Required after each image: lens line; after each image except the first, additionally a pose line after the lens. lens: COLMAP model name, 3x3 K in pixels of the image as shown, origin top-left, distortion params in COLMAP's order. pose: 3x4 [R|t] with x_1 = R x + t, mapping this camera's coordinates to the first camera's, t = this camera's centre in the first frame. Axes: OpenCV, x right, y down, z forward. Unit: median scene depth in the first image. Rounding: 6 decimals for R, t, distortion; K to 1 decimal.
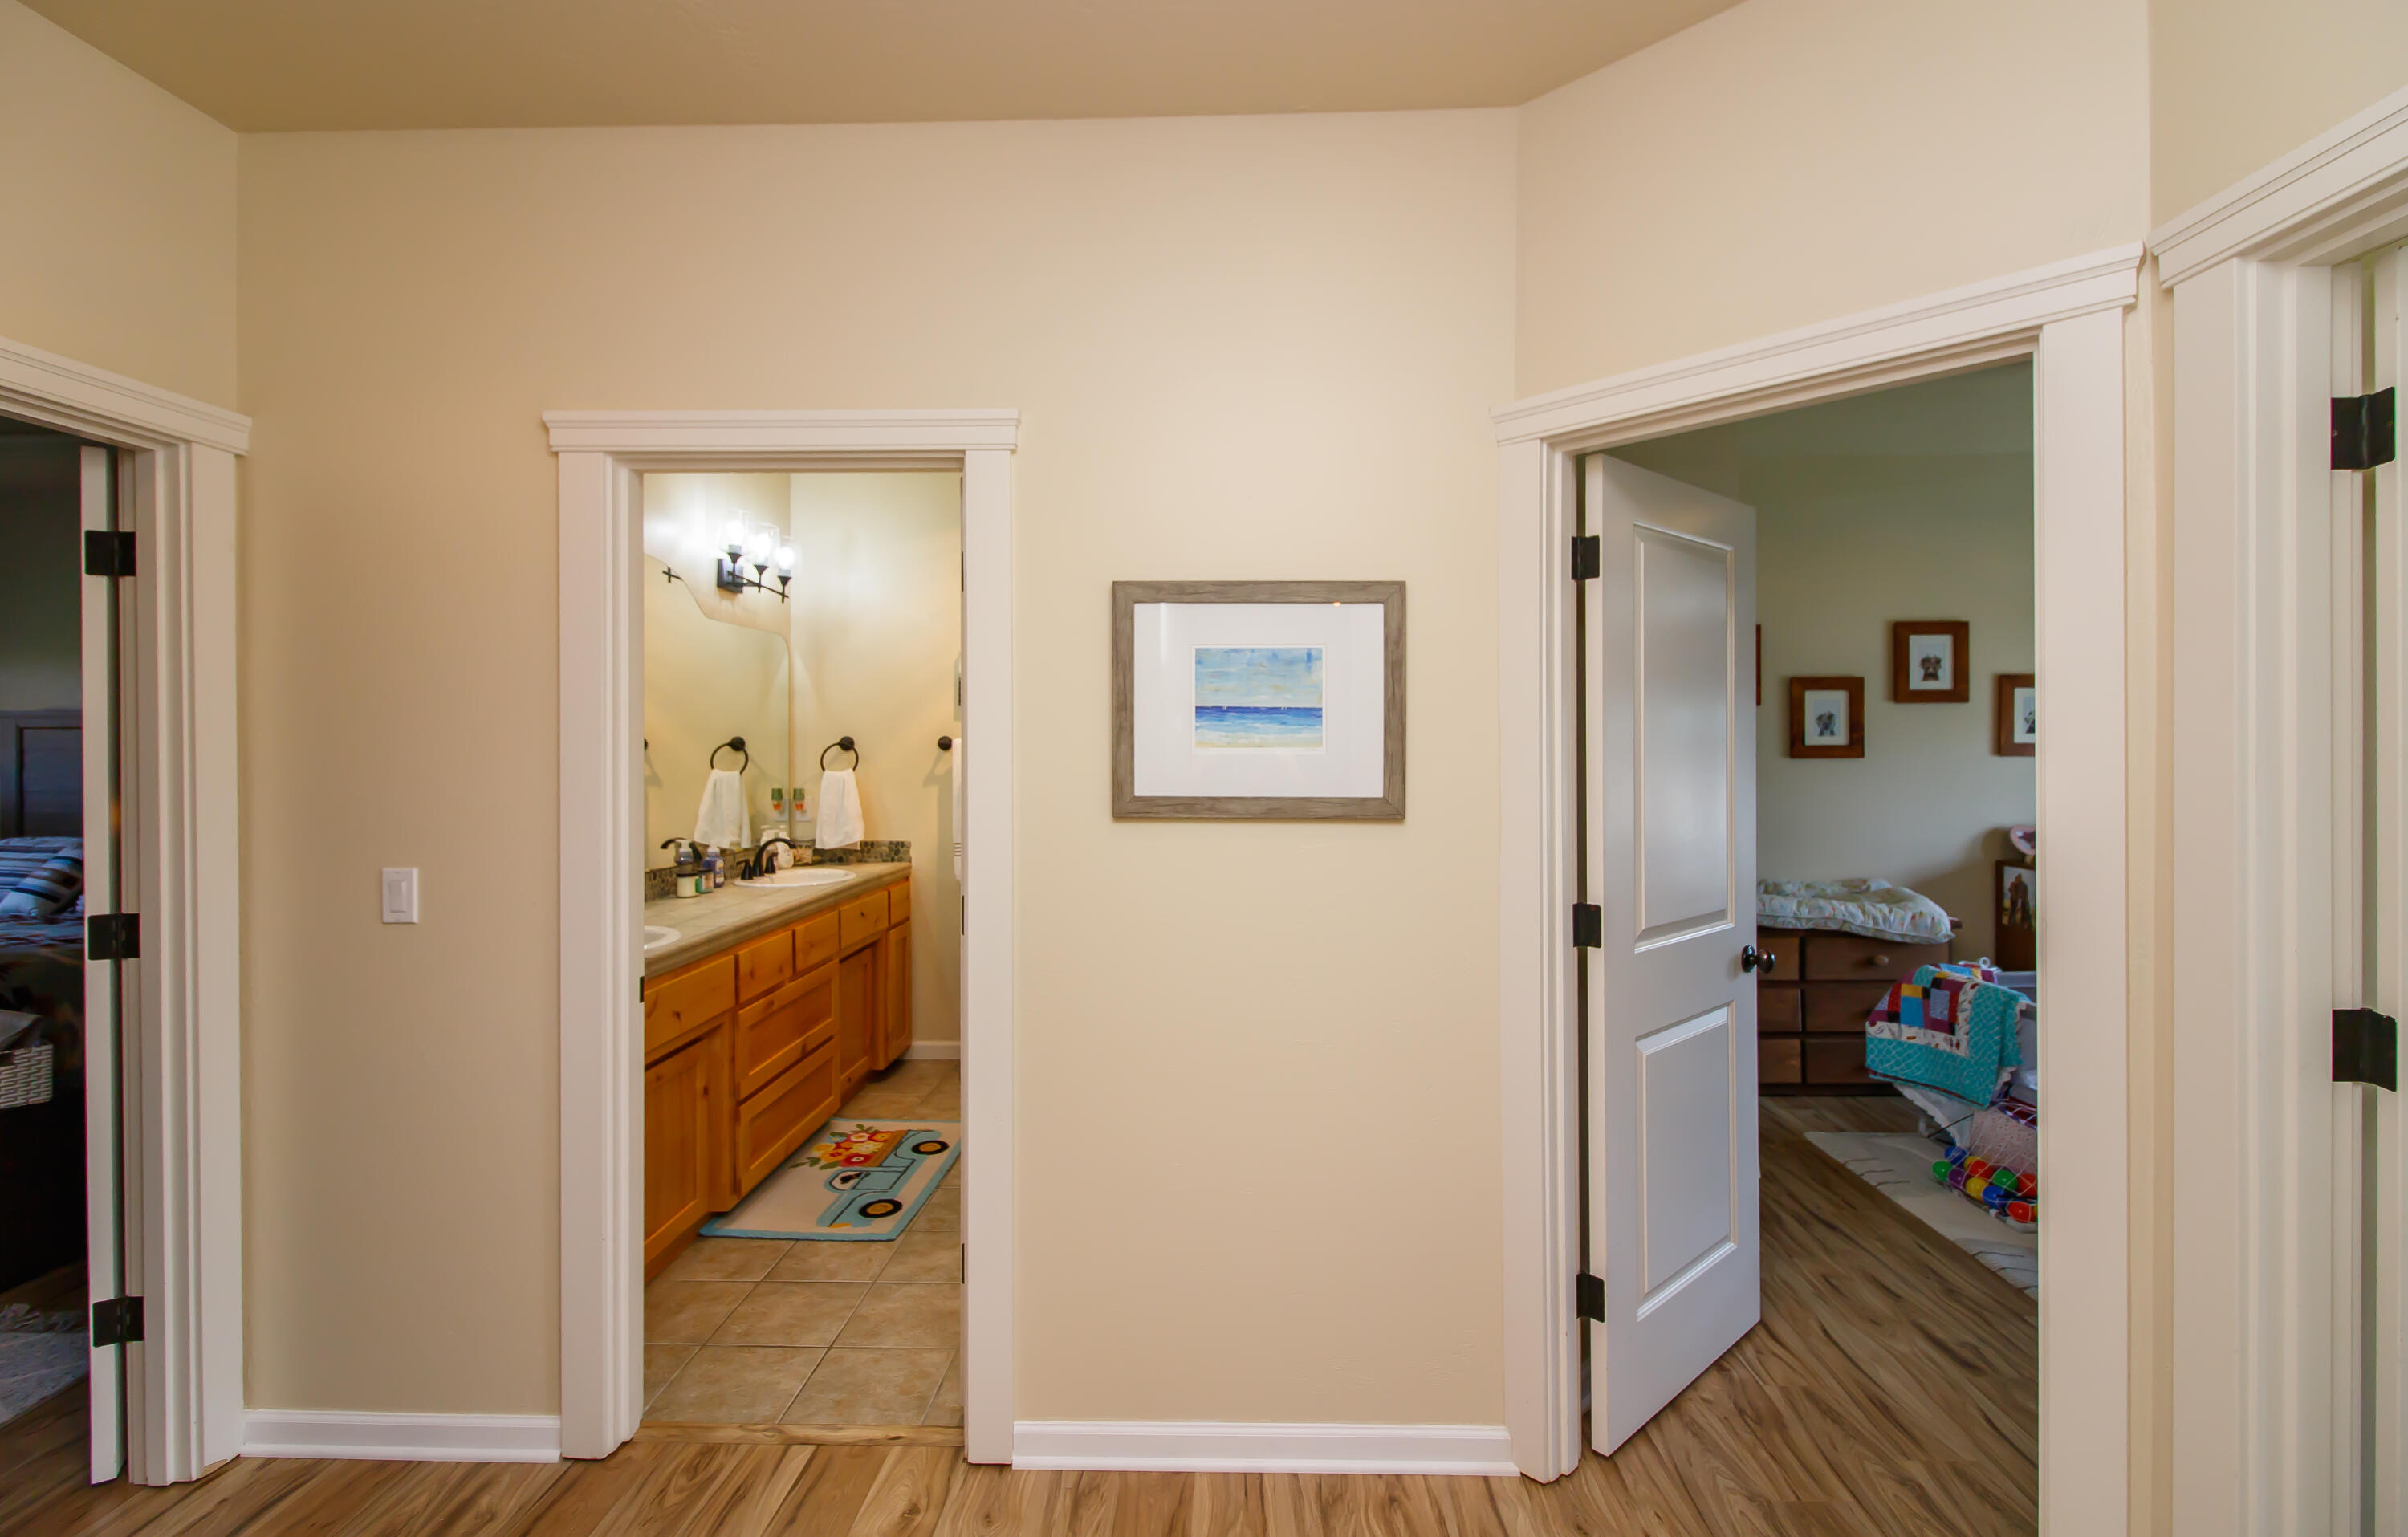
lens RADIAL K [[1133.9, 0, 1205.3], [0, 1133.9, 750.1], [0, 0, 1]] dist [0.050722, -0.013396]
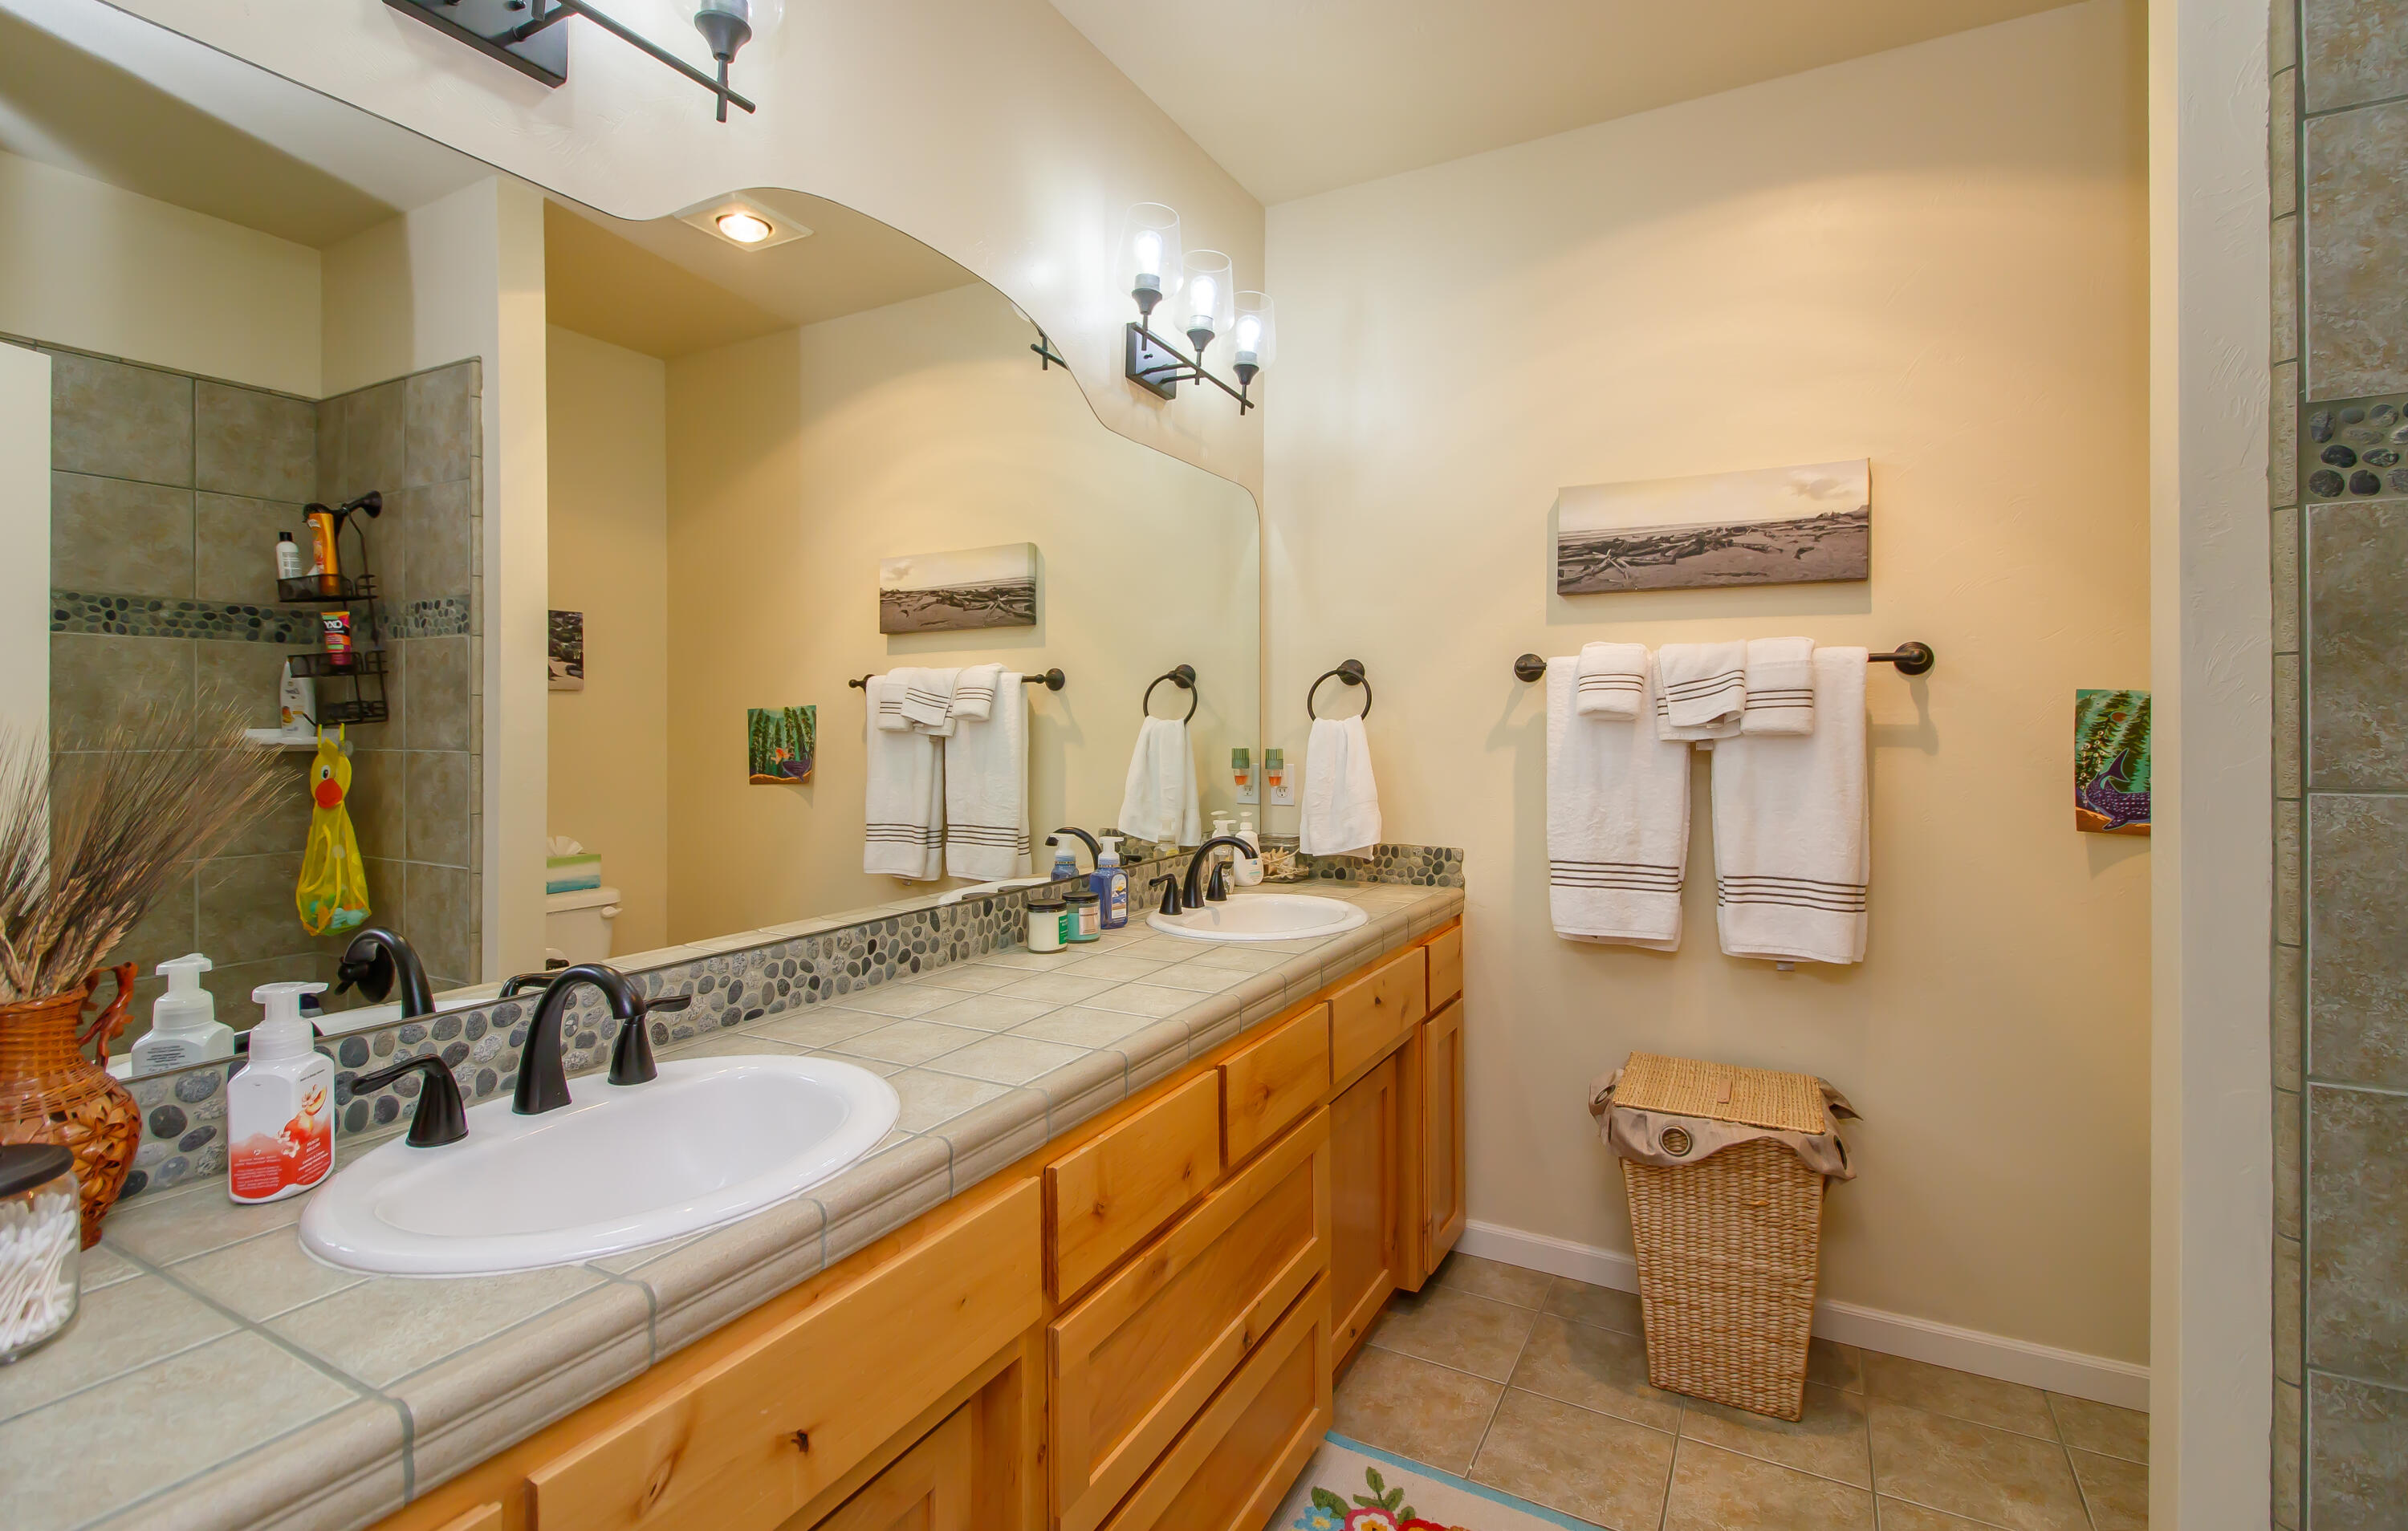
lens RADIAL K [[1087.8, 0, 1188.5], [0, 1087.8, 714.8], [0, 0, 1]] dist [0.001652, 0.000073]
pose [[0.894457, -0.000833, -0.447153, -0.158919], [-0.007108, 0.999845, -0.016082, 0.027570], [0.447098, 0.017563, 0.894313, 0.525197]]
